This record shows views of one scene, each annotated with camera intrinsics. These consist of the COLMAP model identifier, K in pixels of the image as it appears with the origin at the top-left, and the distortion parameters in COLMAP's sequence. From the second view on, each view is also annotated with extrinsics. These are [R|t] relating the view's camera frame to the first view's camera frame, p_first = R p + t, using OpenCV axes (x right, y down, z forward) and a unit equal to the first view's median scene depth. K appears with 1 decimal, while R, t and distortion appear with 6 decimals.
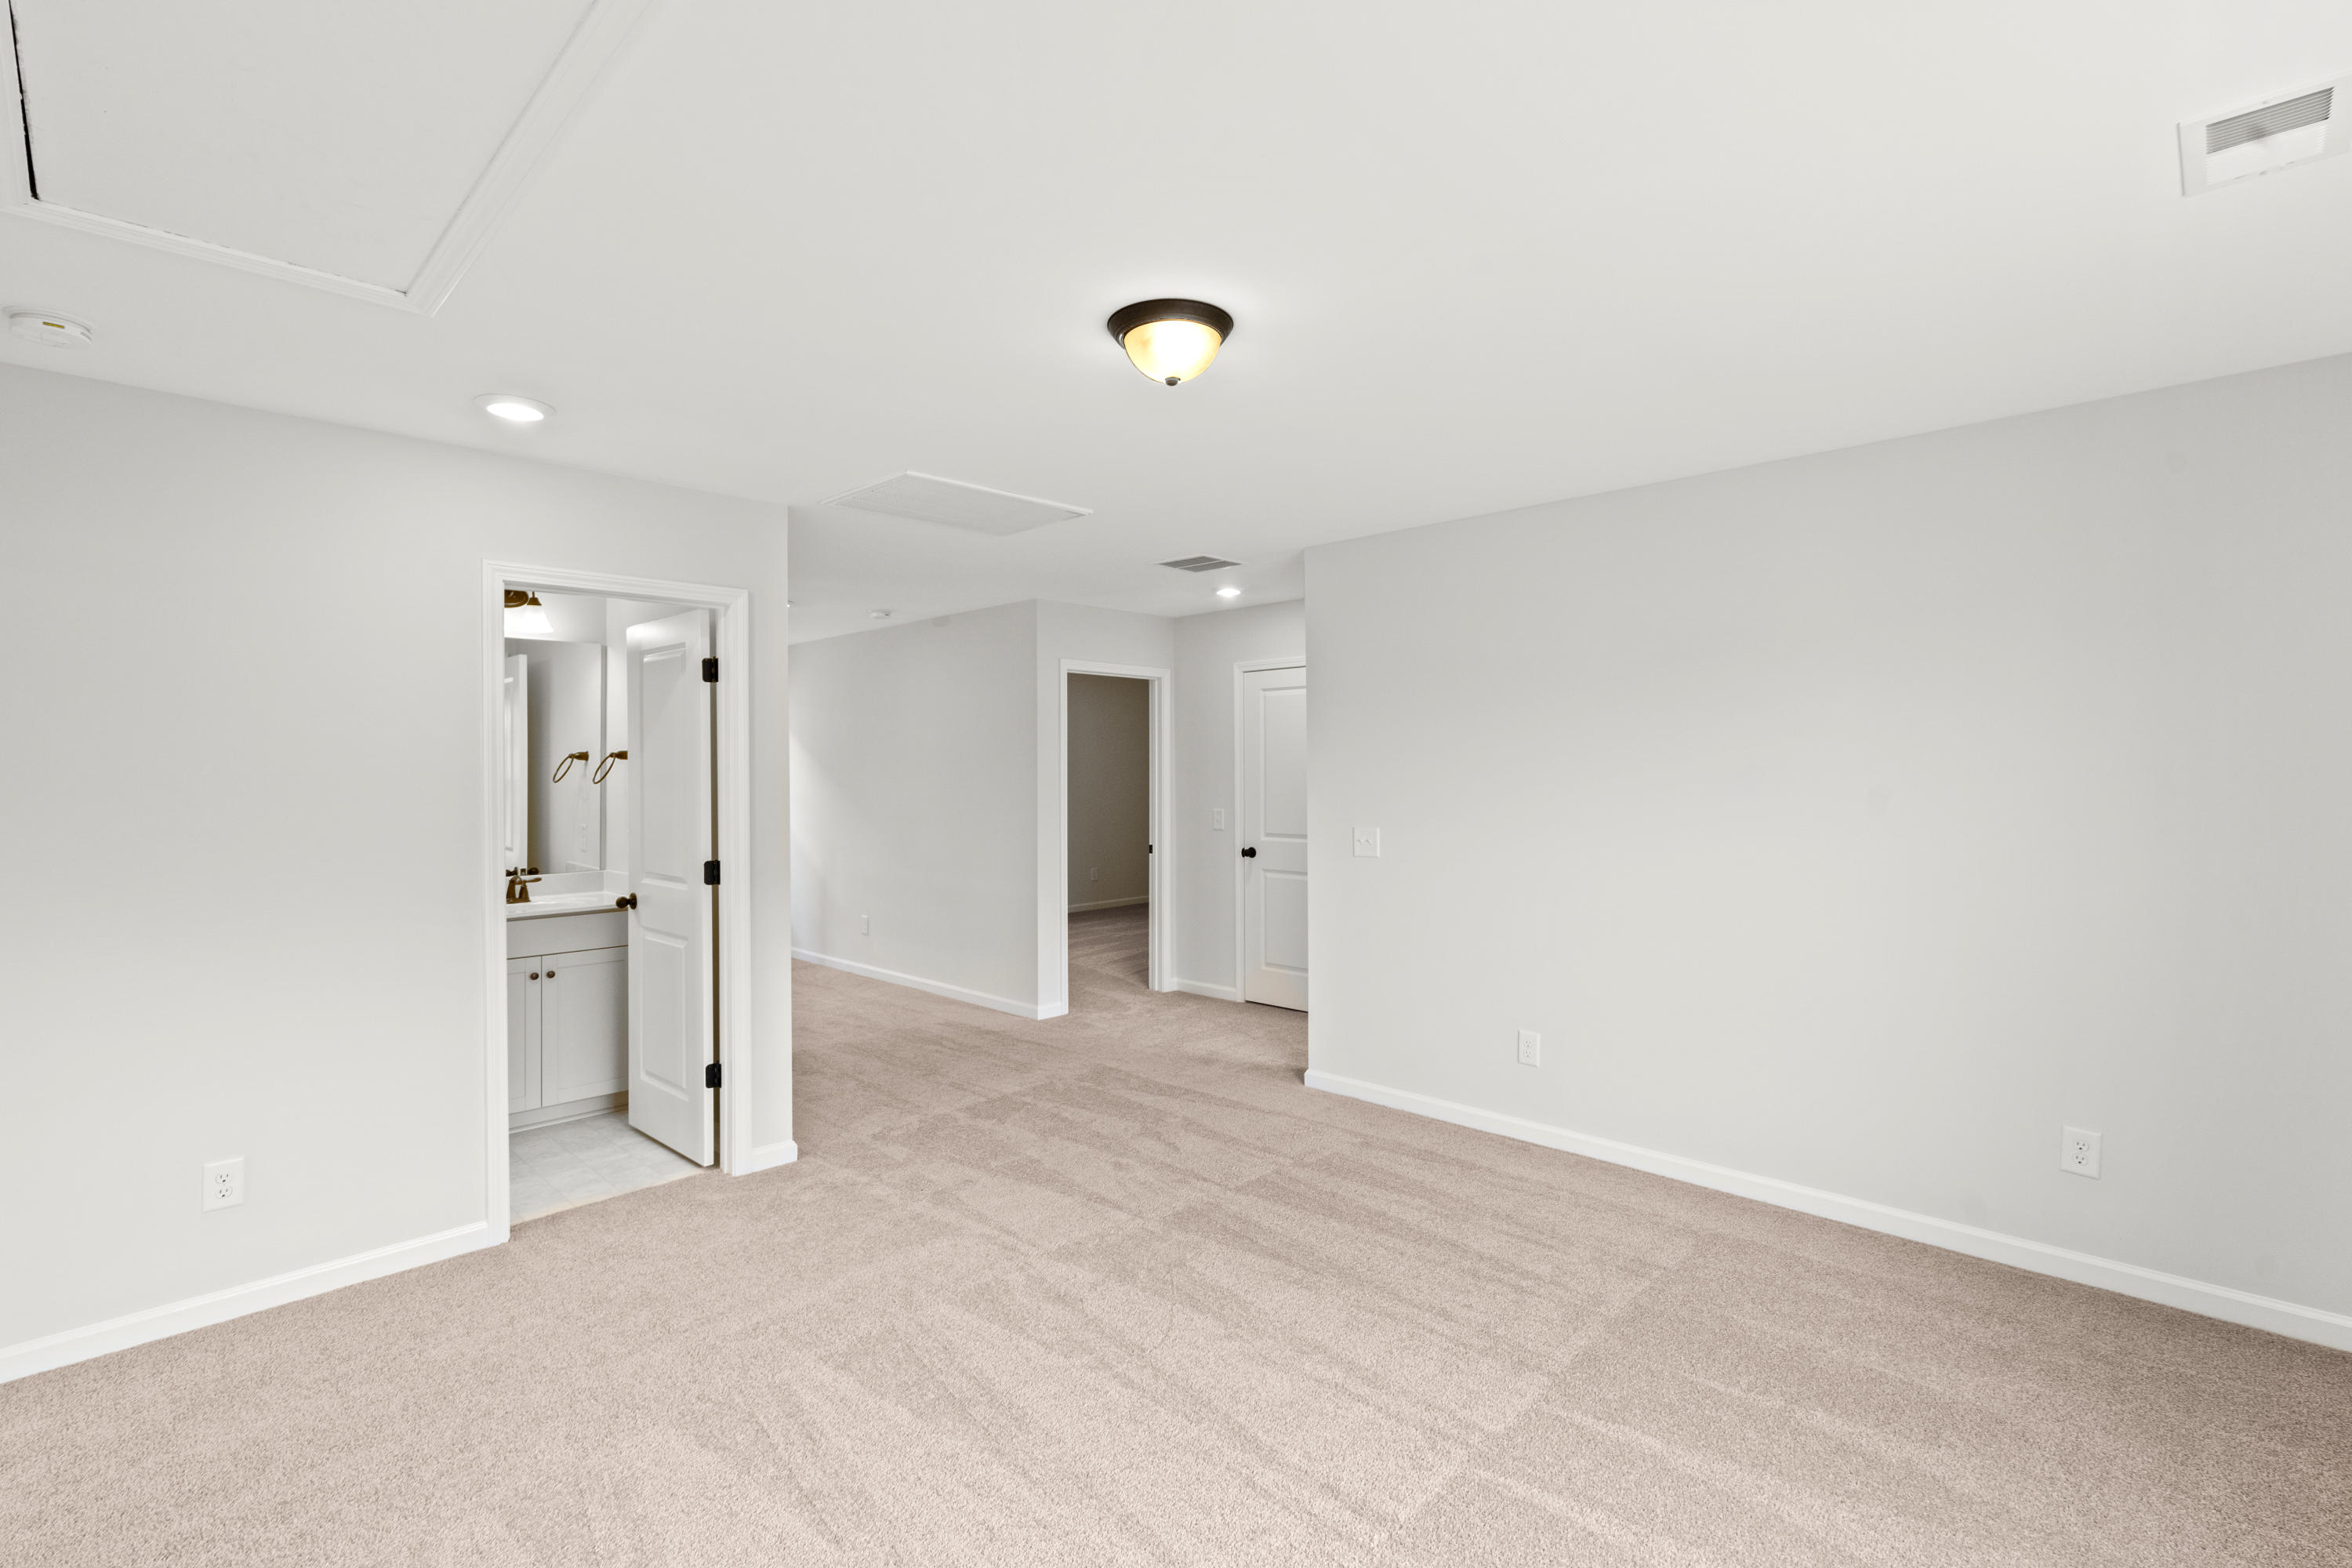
lens RADIAL K [[1064.5, 0, 1172.1], [0, 1064.5, 779.7], [0, 0, 1]] dist [-0.003730, 0.000355]
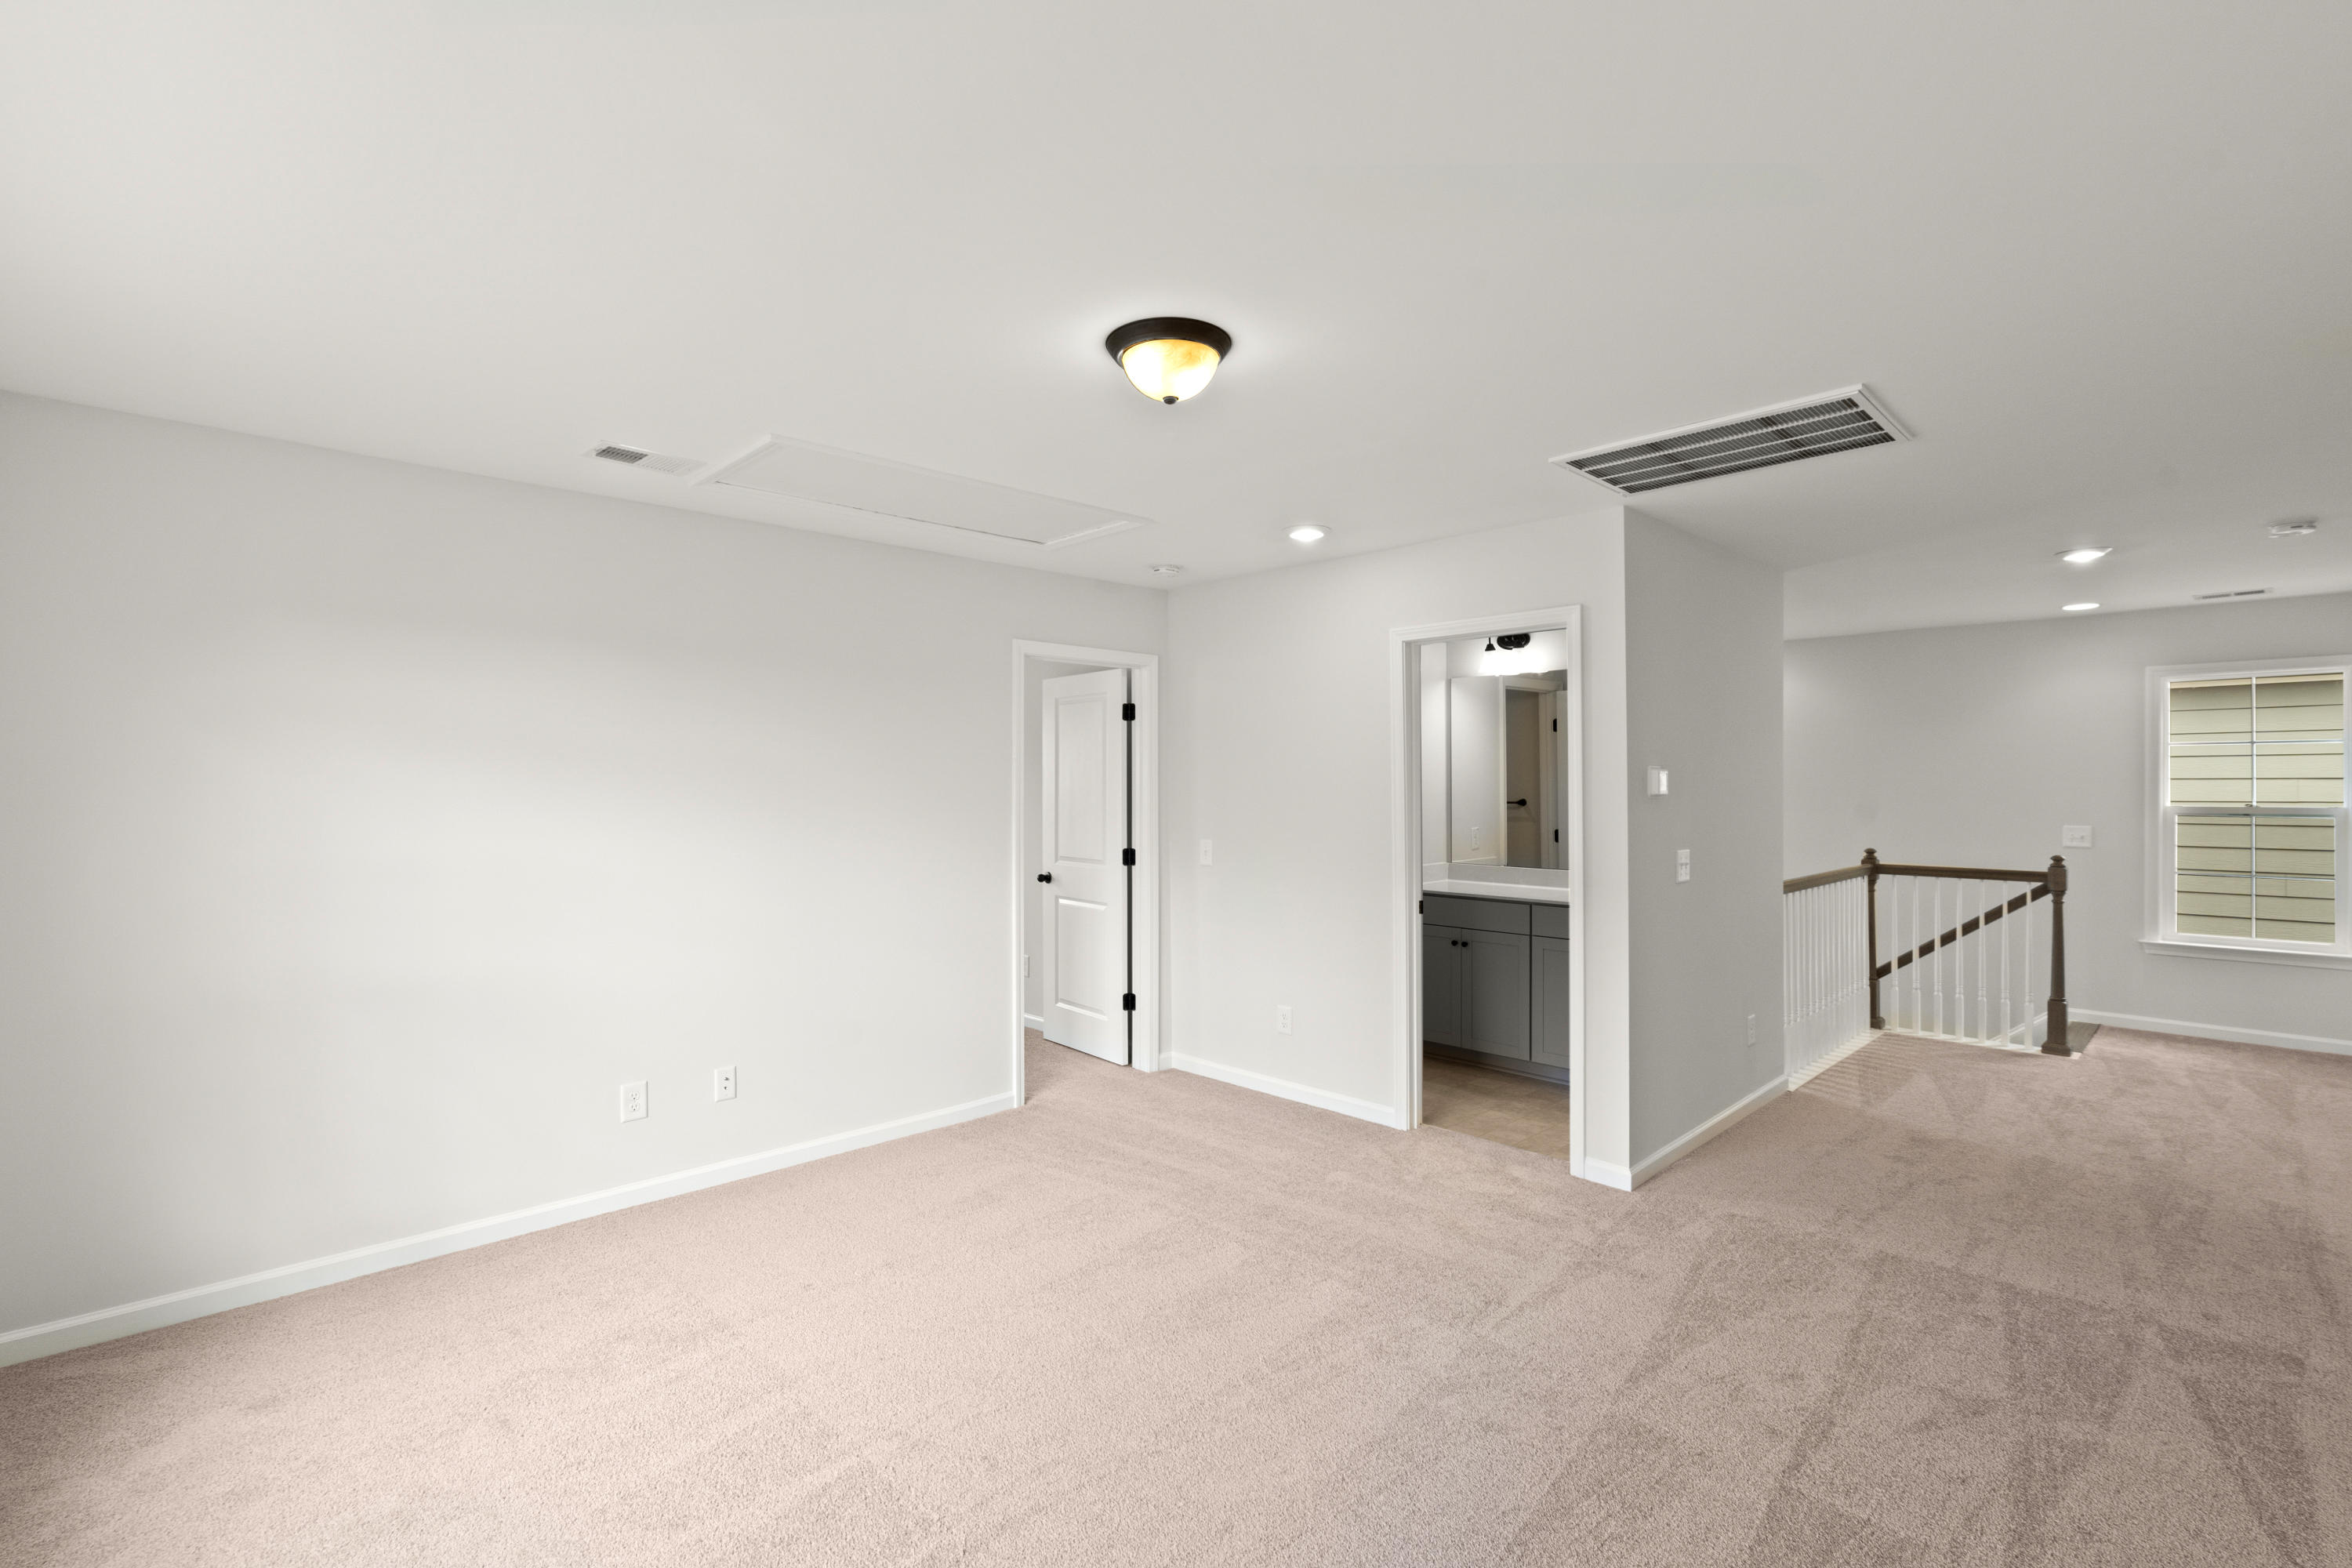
lens RADIAL K [[1061.7, 0, 1182.0], [0, 1061.7, 795.9], [0, 0, 1]] dist [0.001449, 0.000744]
pose [[-0.031740, 0.010501, -0.999441, 0.606606], [-0.004808, 0.999932, 0.010658, -0.003129], [0.999485, 0.005144, -0.031687, 0.632009]]
